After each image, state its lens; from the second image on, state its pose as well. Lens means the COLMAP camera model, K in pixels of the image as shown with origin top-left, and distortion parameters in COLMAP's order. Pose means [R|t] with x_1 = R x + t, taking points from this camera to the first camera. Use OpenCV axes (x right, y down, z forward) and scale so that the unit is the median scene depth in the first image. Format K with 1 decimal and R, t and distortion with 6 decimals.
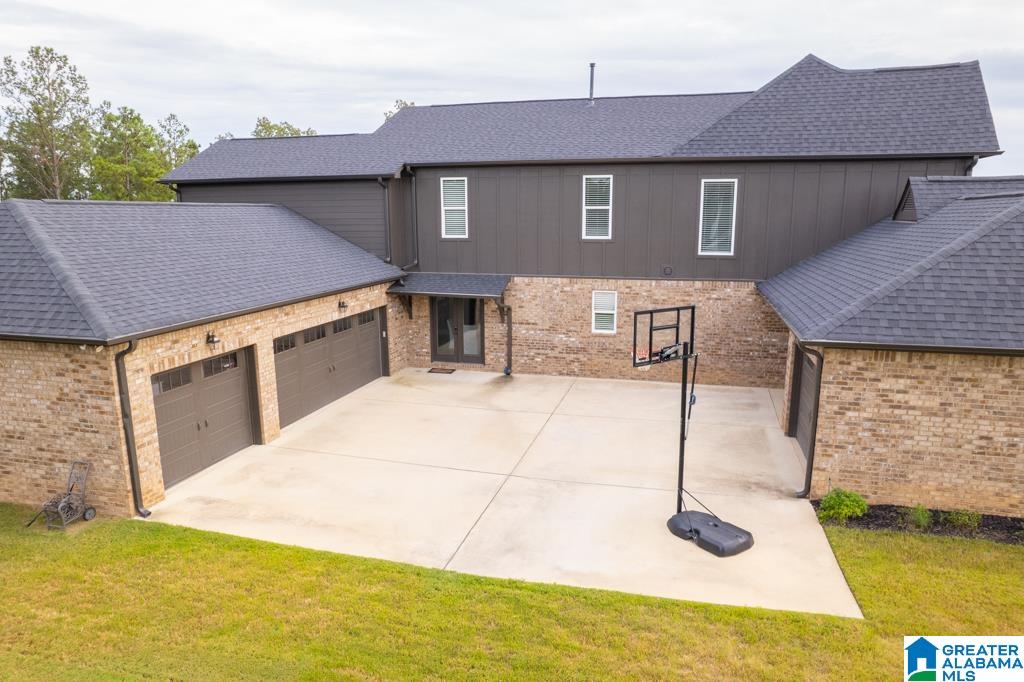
lens RADIAL K [[656.2, 0, 514.1], [0, 656.2, 345.7], [0, 0, 1]] dist [-0.079533, 0.072127]
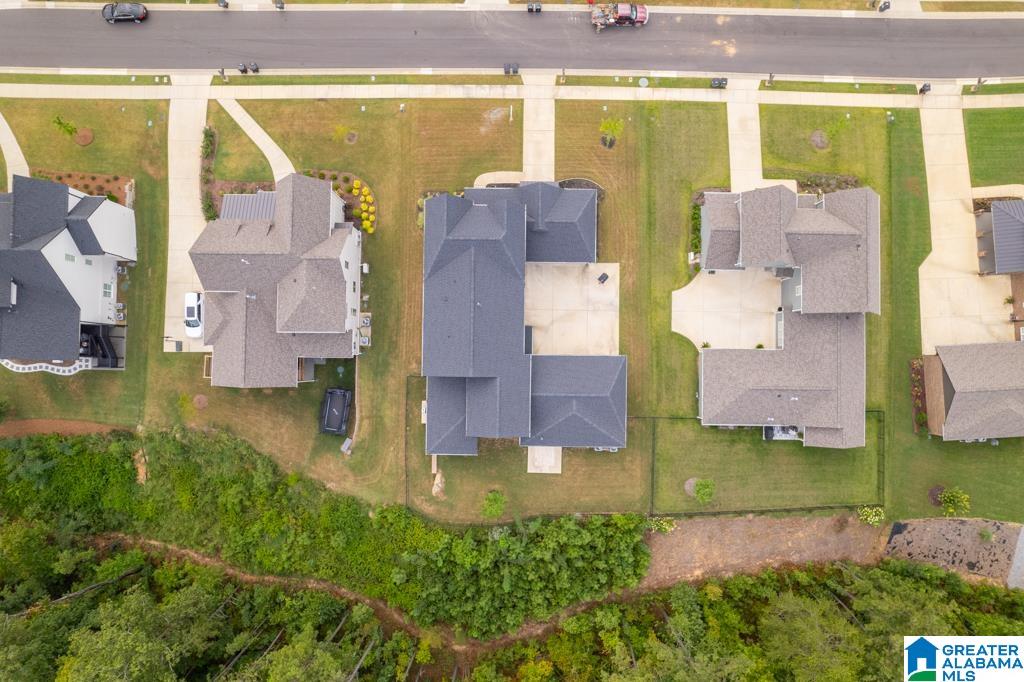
lens RADIAL K [[656.2, 0, 514.1], [0, 656.2, 345.7], [0, 0, 1]] dist [-0.079533, 0.072127]
pose [[-0.239300, -0.970455, 0.030864, -0.258103], [0.189624, -0.015536, 0.981734, -4.304671], [-0.952249, 0.240781, 0.187739, 0.454730]]
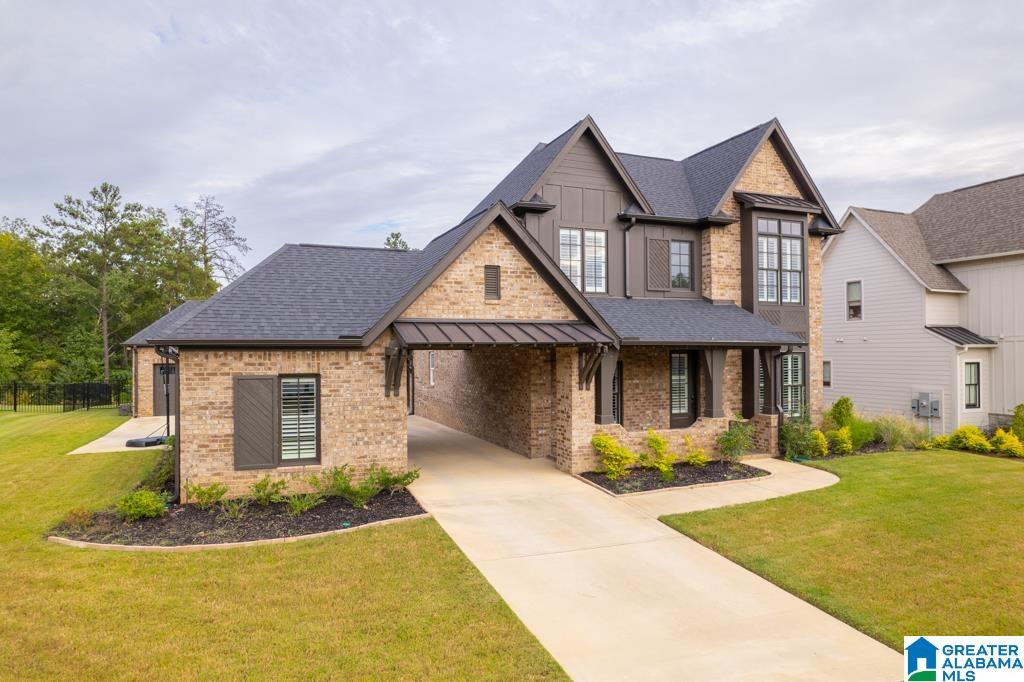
lens RADIAL K [[656.2, 0, 514.1], [0, 656.2, 345.7], [0, 0, 1]] dist [-0.079533, 0.072127]
pose [[0.596990, -0.007384, -0.802214, 1.470735], [-0.154225, 0.980250, -0.123794, 0.046885], [0.787285, 0.197625, 0.584061, 0.411766]]
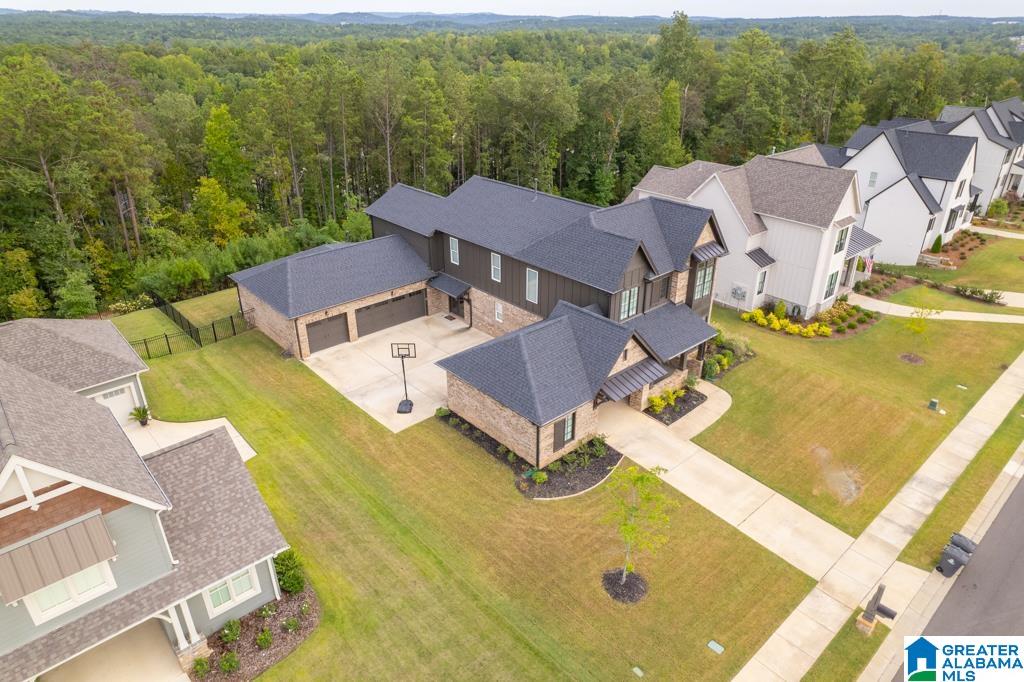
lens RADIAL K [[656.2, 0, 514.1], [0, 656.2, 345.7], [0, 0, 1]] dist [-0.079533, 0.072127]
pose [[0.834697, 0.251718, -0.489815, 1.483814], [-0.110664, 0.947949, 0.298572, -0.702043], [0.539475, -0.195012, 0.819107, -0.932789]]
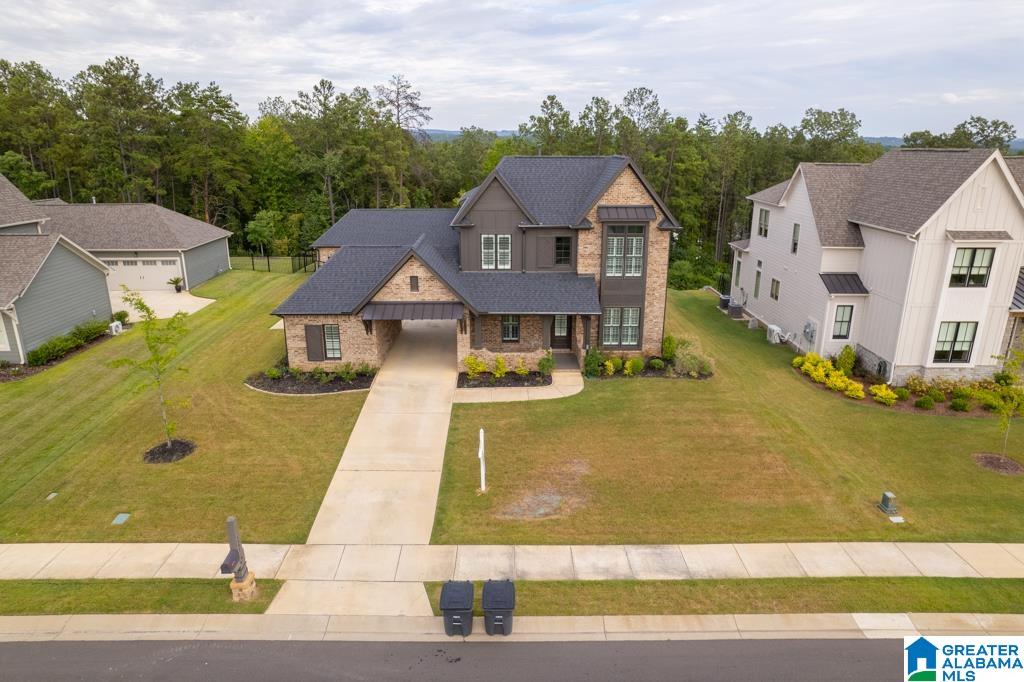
lens RADIAL K [[656.2, 0, 514.1], [0, 656.2, 345.7], [0, 0, 1]] dist [-0.079533, 0.072127]
pose [[0.266625, 0.292836, -0.918236, 2.491990], [-0.192049, 0.949761, 0.247125, -0.444128], [0.944472, 0.110456, 0.309469, 0.583318]]
